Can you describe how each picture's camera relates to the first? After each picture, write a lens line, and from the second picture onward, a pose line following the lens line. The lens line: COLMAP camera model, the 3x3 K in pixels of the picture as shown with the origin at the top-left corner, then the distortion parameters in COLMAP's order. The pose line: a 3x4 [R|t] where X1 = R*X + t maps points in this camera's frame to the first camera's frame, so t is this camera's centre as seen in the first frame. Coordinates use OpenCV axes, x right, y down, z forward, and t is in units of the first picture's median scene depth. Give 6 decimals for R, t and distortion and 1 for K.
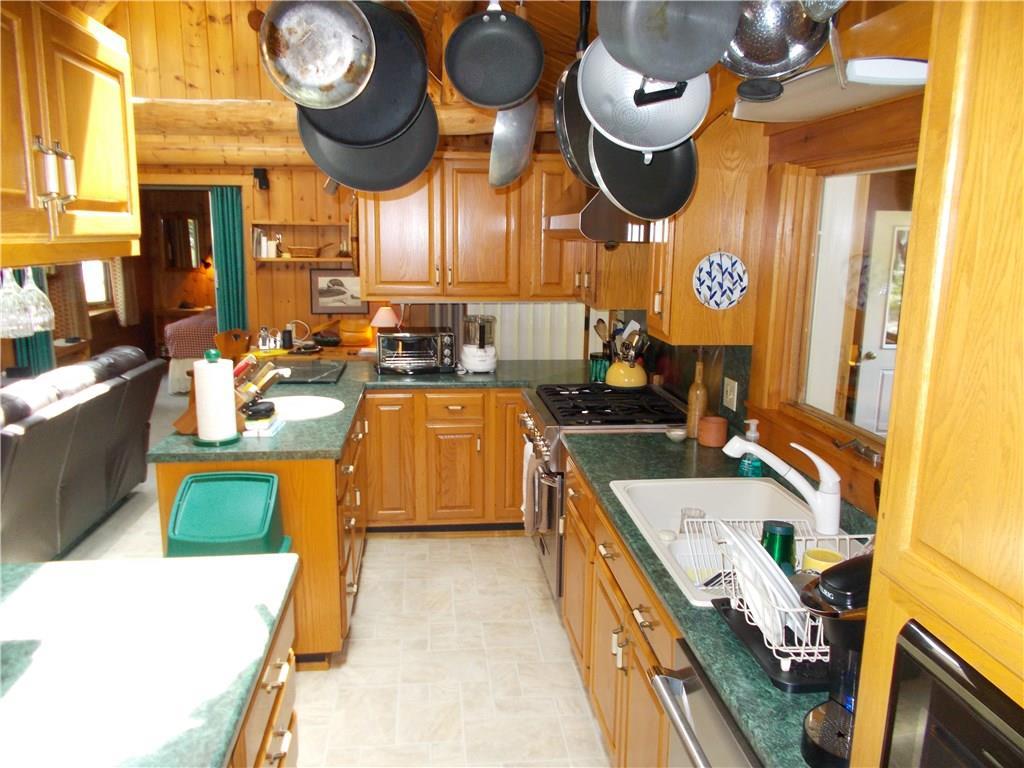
lens RADIAL K [[775.4, 0, 512.0], [0, 775.4, 384.0], [0, 0, 1]] dist [-0.001802, -0.000580]
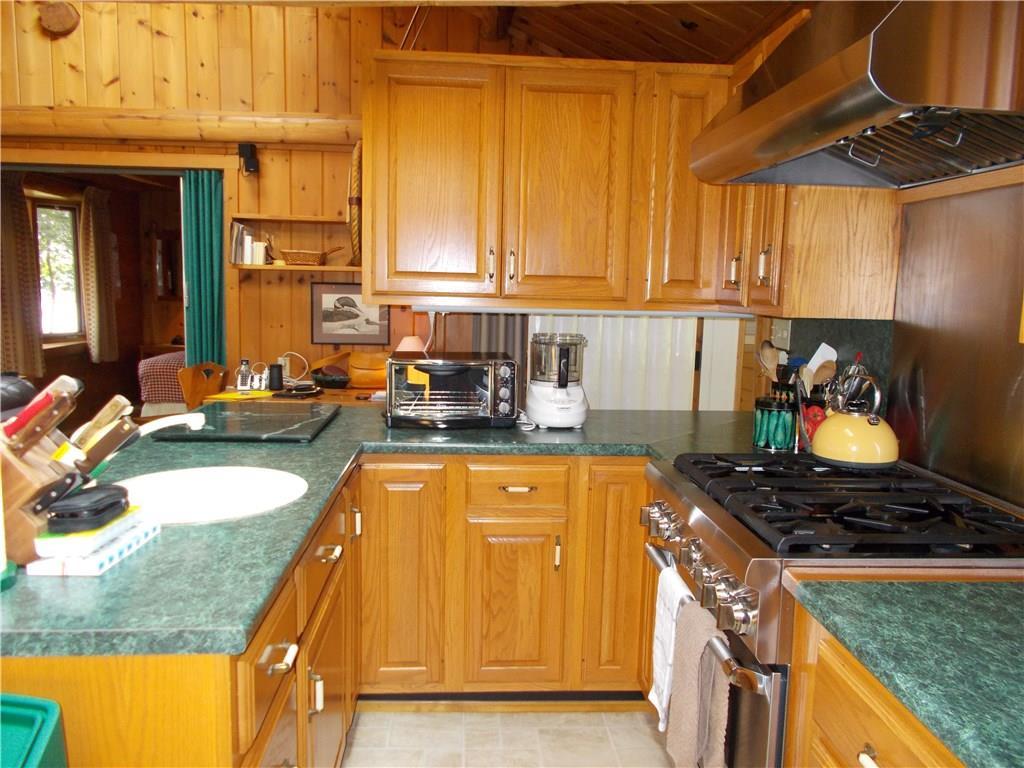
lens RADIAL K [[789.6, 0, 512.0], [0, 789.6, 384.0], [0, 0, 1]] dist [0.005608, 0.001965]
pose [[0.998718, 0.017083, -0.047654, -0.053428], [-0.020407, 0.997328, -0.070148, -0.006147], [0.046328, 0.071031, 0.996398, 0.432246]]
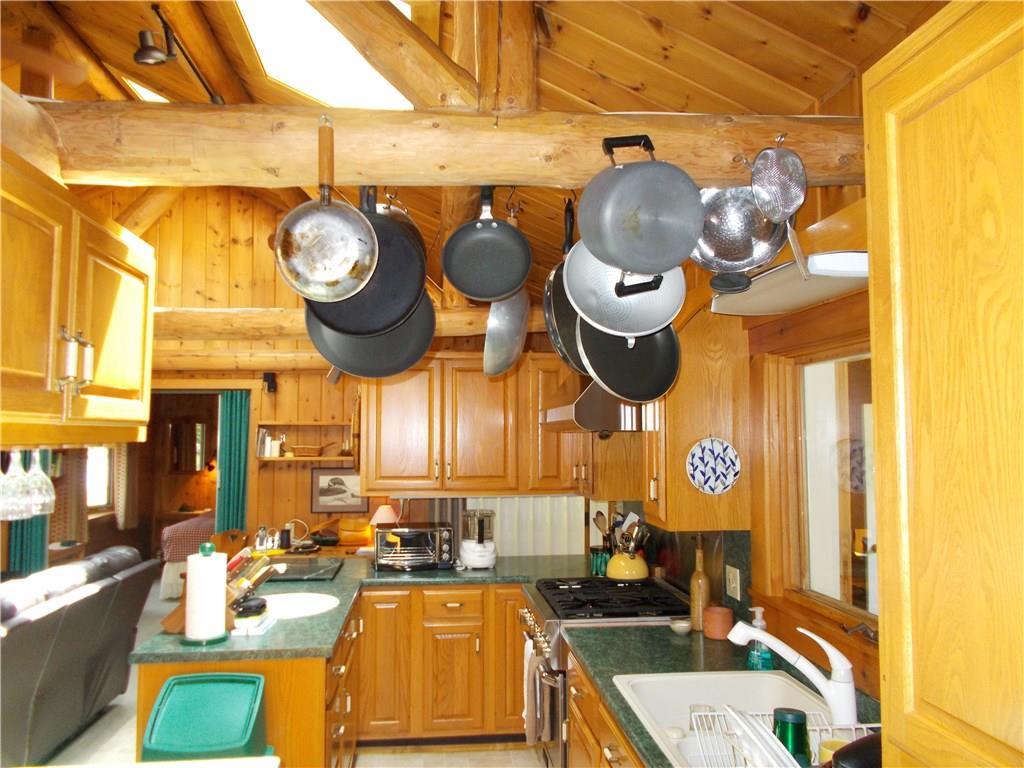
lens RADIAL K [[774.3, 0, 512.0], [0, 774.3, 384.0], [0, 0, 1]] dist [-0.001508, -0.007057]
pose [[0.999928, -0.012011, -0.000717, 0.004236], [0.011425, 0.966467, -0.256535, 0.012528], [0.003774, 0.256508, 0.966535, -0.006168]]
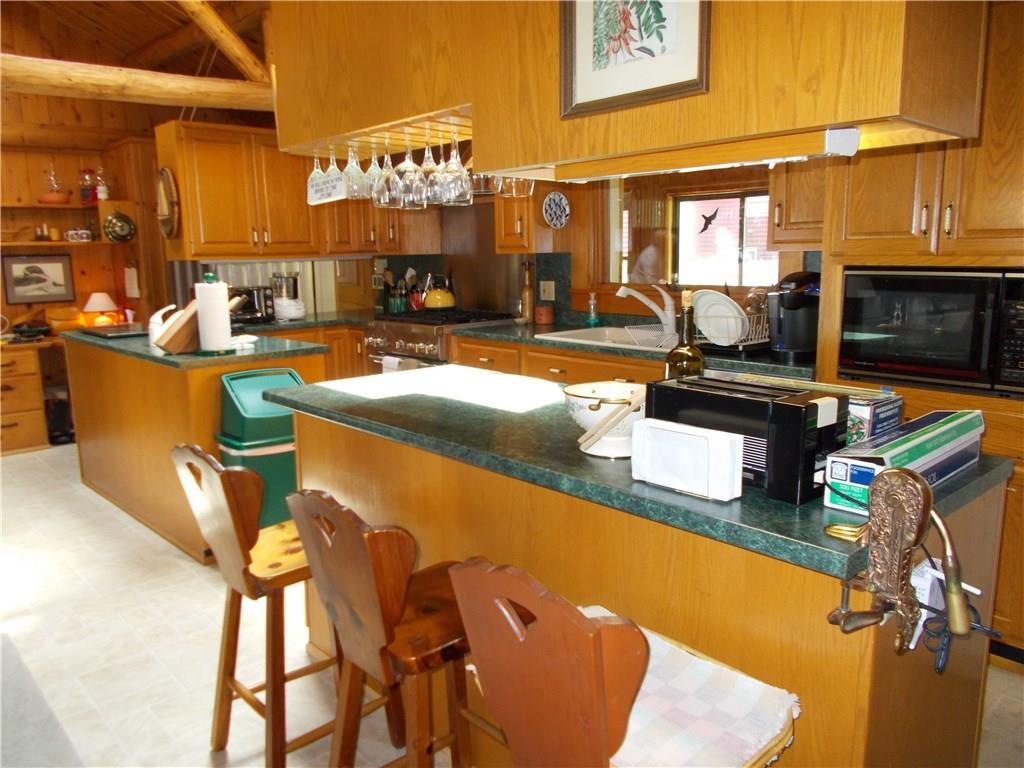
lens RADIAL K [[774.3, 0, 512.0], [0, 774.3, 384.0], [0, 0, 1]] dist [-0.001508, -0.007057]
pose [[0.813653, -0.127478, 0.567203, -0.492890], [0.142315, 0.989653, 0.018273, 0.116399], [-0.563663, 0.065853, 0.823375, -0.146700]]
